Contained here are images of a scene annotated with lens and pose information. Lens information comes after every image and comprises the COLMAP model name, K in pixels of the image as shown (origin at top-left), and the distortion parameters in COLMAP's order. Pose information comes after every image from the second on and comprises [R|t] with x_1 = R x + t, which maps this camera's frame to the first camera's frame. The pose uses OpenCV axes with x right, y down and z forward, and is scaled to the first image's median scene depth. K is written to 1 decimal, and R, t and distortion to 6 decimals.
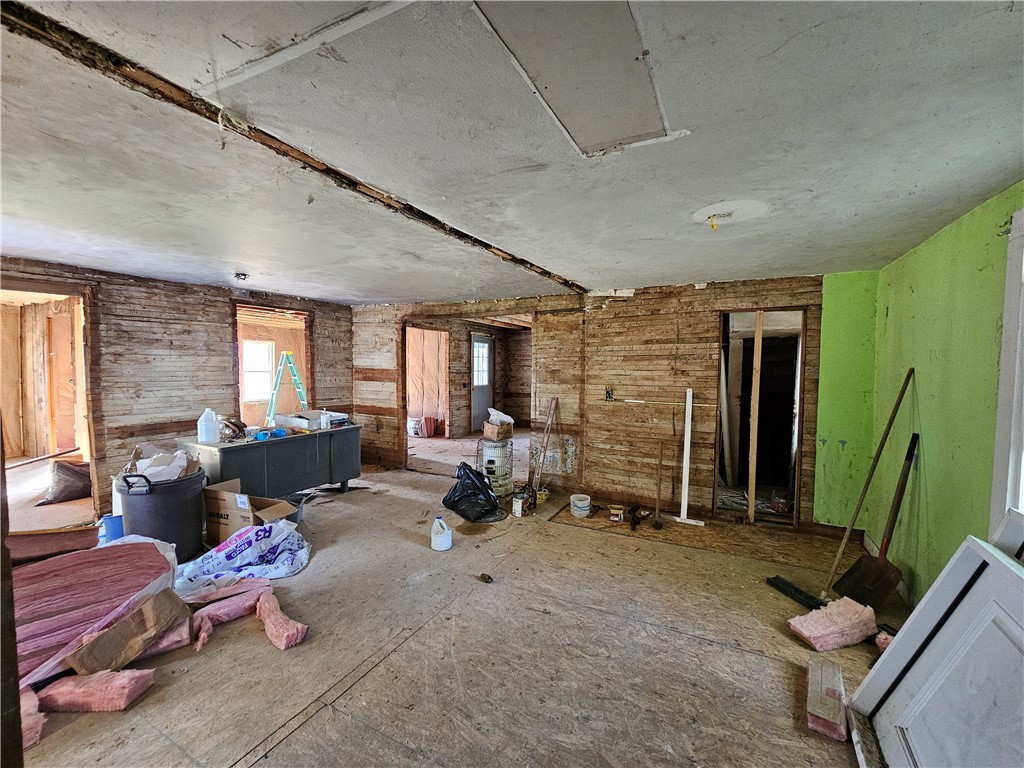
lens RADIAL K [[420.8, 0, 514.3], [0, 420.8, 383.5], [0, 0, 1]] dist [-0.003057, 0.000359]
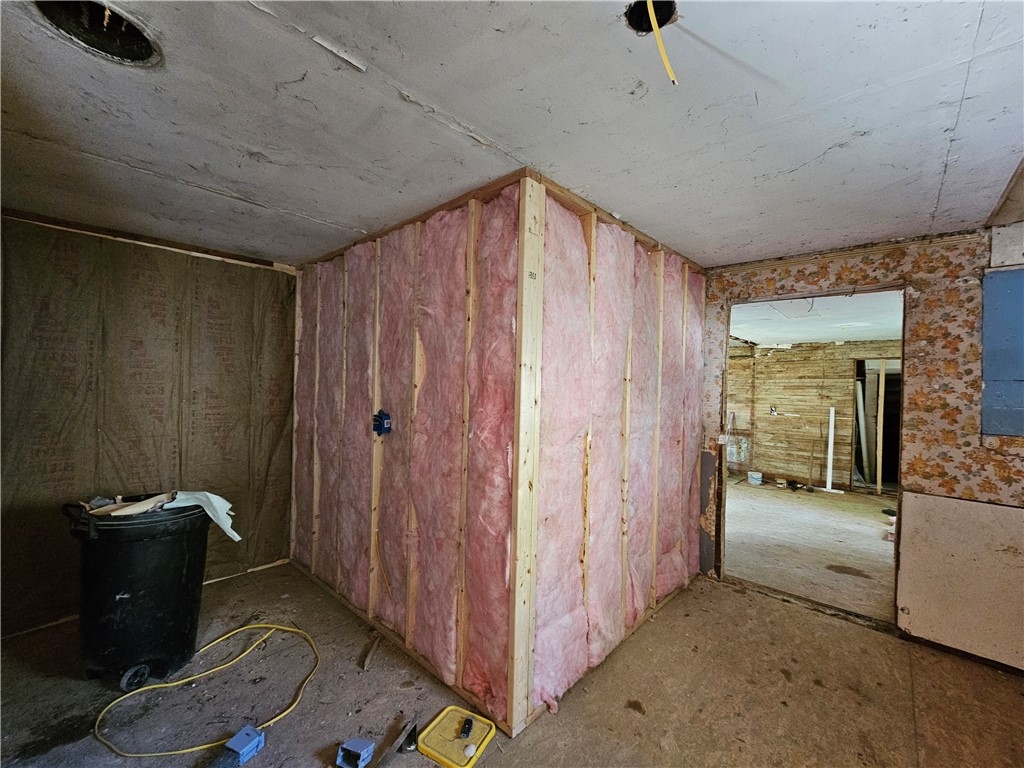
lens RADIAL K [[420.8, 0, 513.2], [0, 420.8, 385.6], [0, 0, 1]] dist [-0.003057, 0.000359]
pose [[0.966847, 0.010826, -0.255127, -0.328356], [-0.022716, 0.998786, -0.043705, 0.025264], [0.254344, 0.048052, 0.965919, -0.802977]]
